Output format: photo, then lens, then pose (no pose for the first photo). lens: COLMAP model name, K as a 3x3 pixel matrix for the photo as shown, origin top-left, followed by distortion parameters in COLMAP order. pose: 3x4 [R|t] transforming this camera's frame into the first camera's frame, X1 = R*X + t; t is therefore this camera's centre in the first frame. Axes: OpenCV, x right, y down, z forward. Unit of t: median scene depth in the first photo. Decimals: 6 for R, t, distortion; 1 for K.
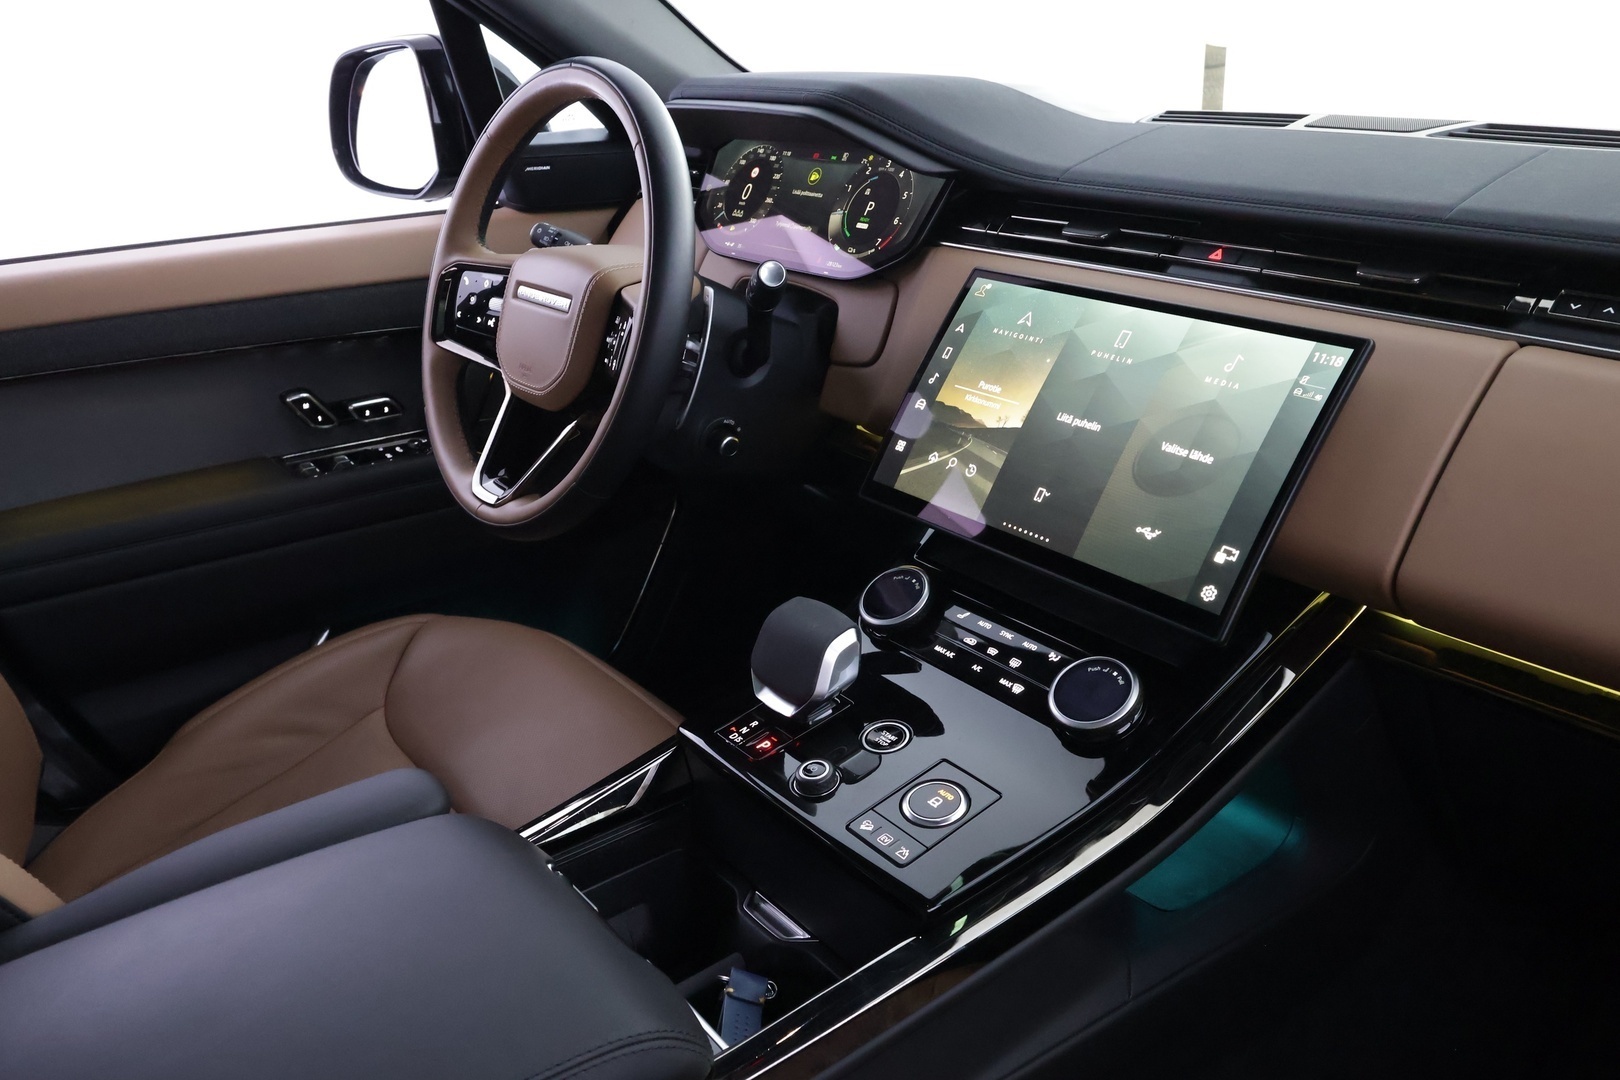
lens RADIAL K [[1274.7, 0, 810.0], [0, 1274.7, 540.0], [0, 0, 1]] dist [-0.000654, -0.001336]
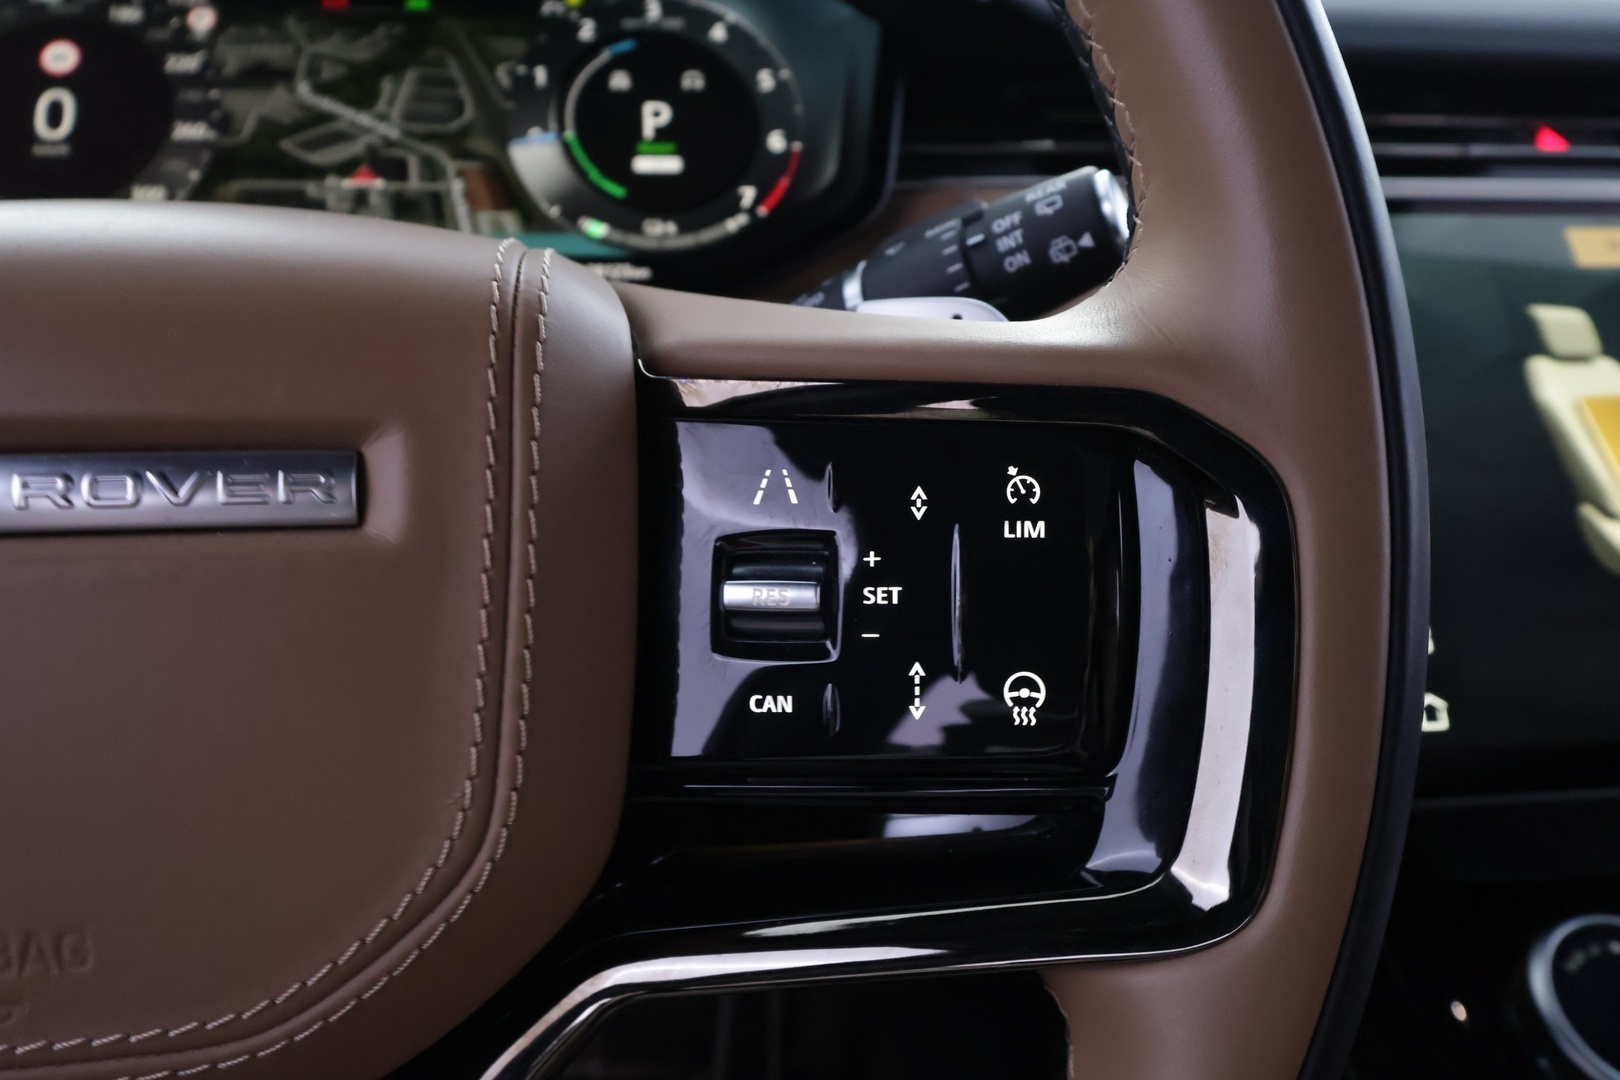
lens RADIAL K [[1274.7, 0, 810.0], [0, 1274.7, 540.0], [0, 0, 1]] dist [-0.000654, -0.001336]
pose [[0.501332, -0.228898, 0.834429, -0.371083], [0.303333, 0.949665, 0.078264, -0.210531], [-0.810343, 0.213873, 0.545530, 1.048814]]
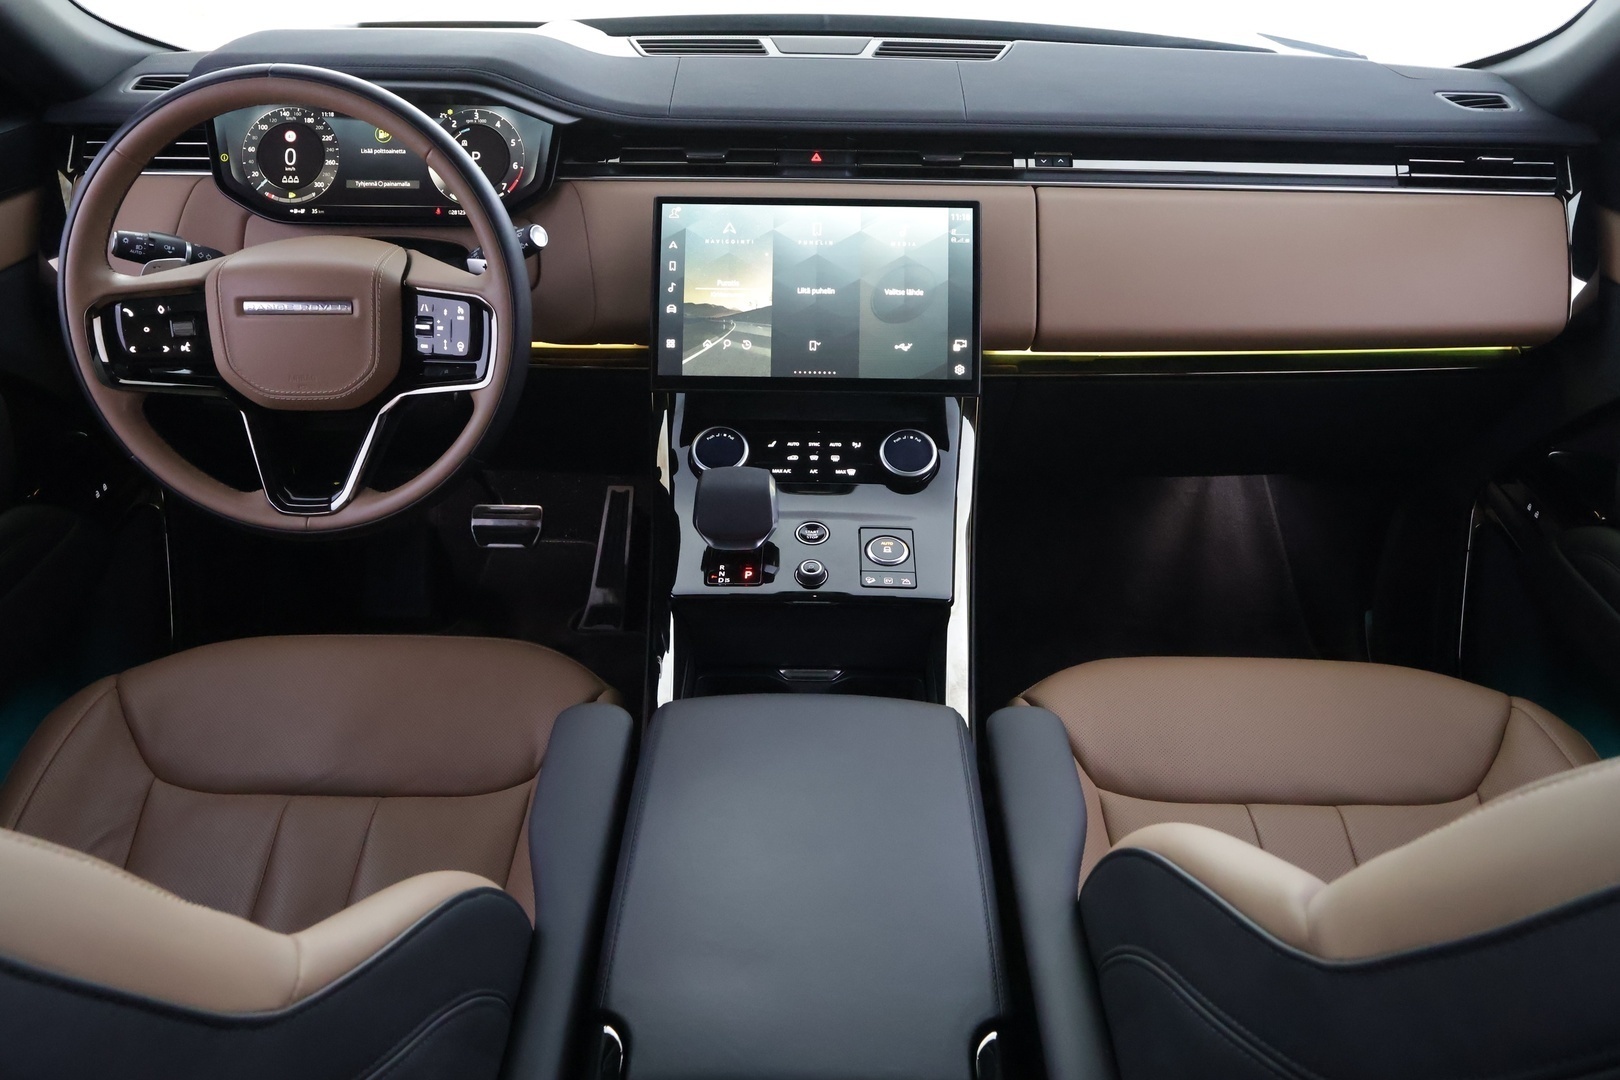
lens RADIAL K [[1274.7, 0, 810.0], [0, 1274.7, 540.0], [0, 0, 1]] dist [-0.000654, -0.001336]
pose [[0.622492, -0.386824, 0.680346, -0.914748], [0.274884, 0.921992, 0.272707, -0.232007], [-0.732764, 0.017258, 0.680264, 0.002579]]
